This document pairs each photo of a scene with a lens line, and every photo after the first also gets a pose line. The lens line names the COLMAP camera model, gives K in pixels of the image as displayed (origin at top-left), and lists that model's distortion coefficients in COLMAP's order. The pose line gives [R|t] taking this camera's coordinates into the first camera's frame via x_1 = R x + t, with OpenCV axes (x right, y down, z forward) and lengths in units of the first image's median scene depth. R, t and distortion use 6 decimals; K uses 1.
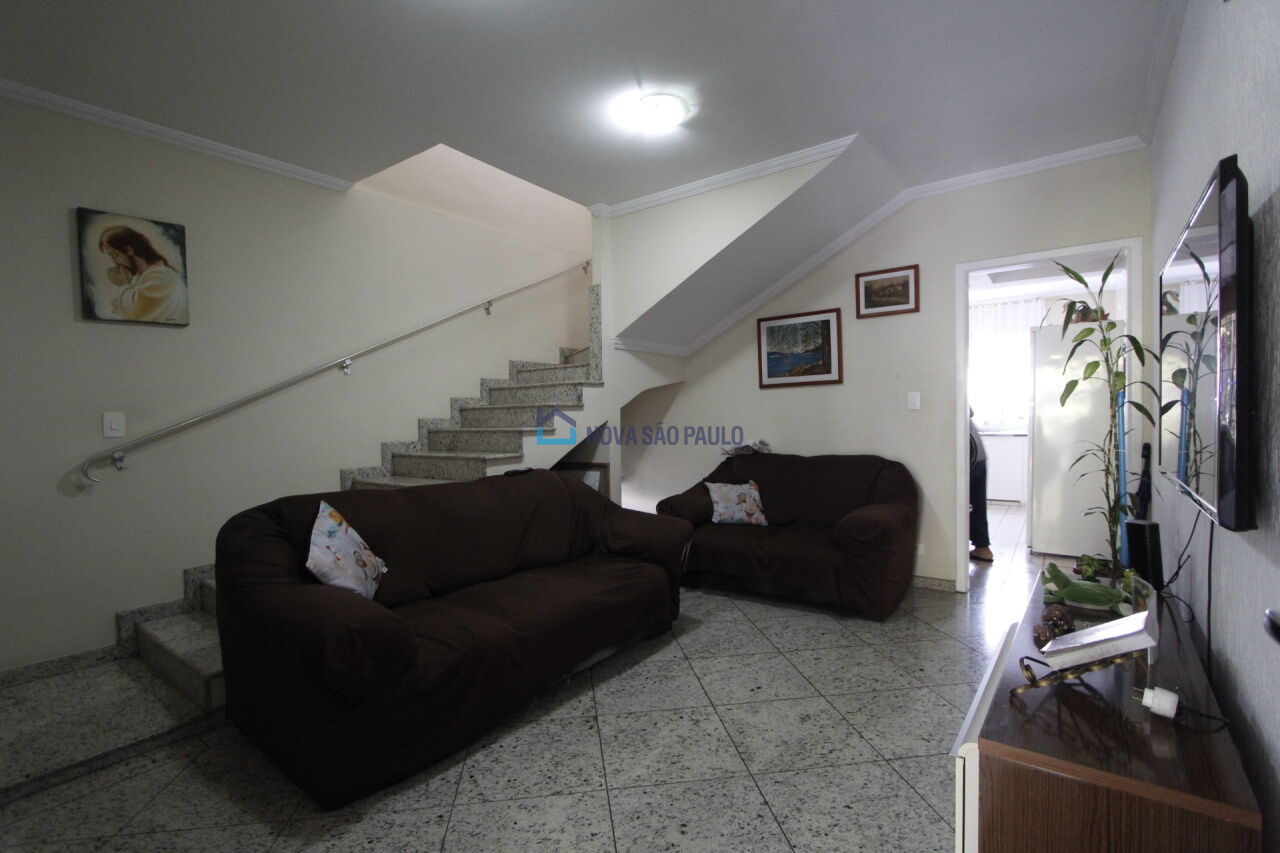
lens RADIAL K [[593.1, 0, 637.1], [0, 593.1, 427.4], [0, 0, 1]] dist [-0.012193, 0.000536]
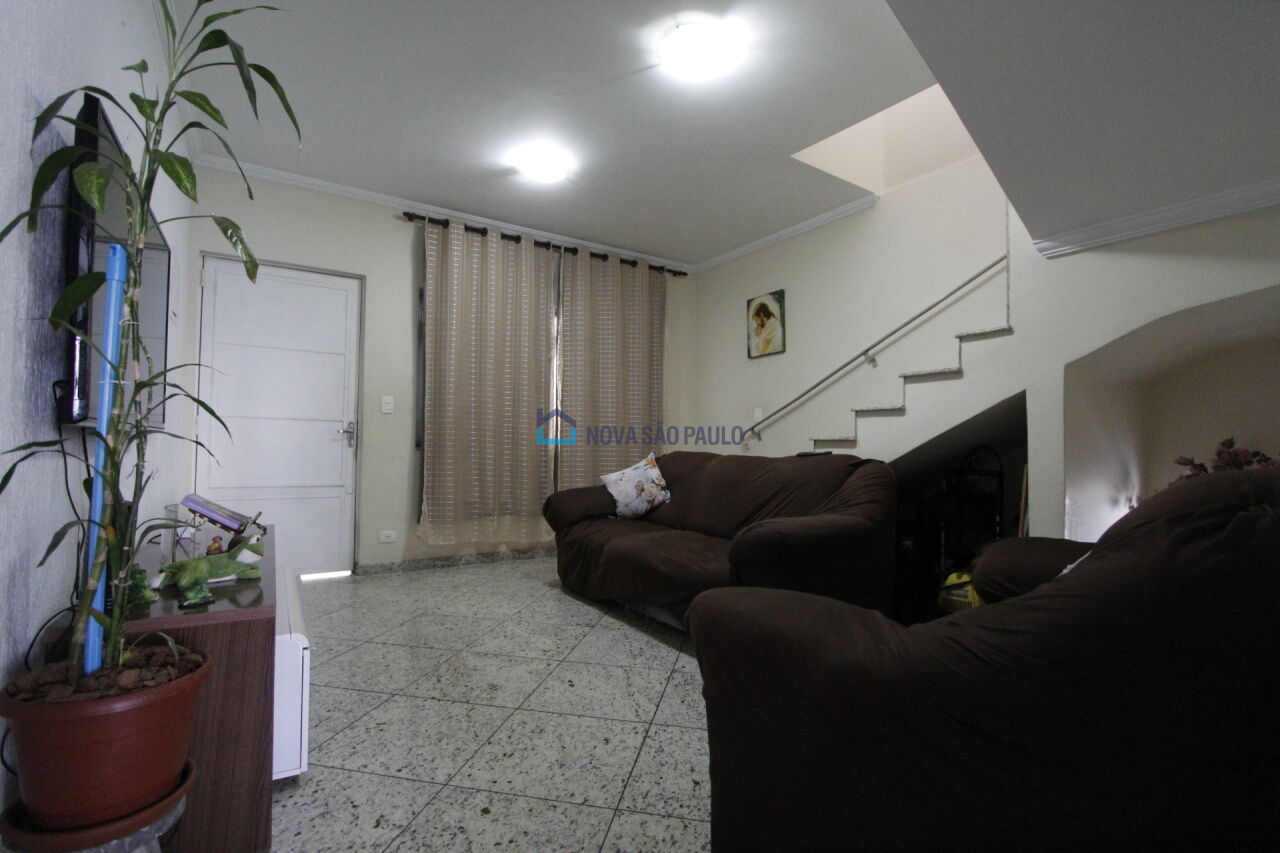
lens RADIAL K [[593.1, 0, 635.1], [0, 593.1, 432.7], [0, 0, 1]] dist [-0.012193, 0.000536]
pose [[-0.346014, -0.007927, -0.938196, 0.754729], [-0.025011, 0.999687, 0.000777, 0.046118], [0.937896, 0.023734, -0.346104, 1.042367]]
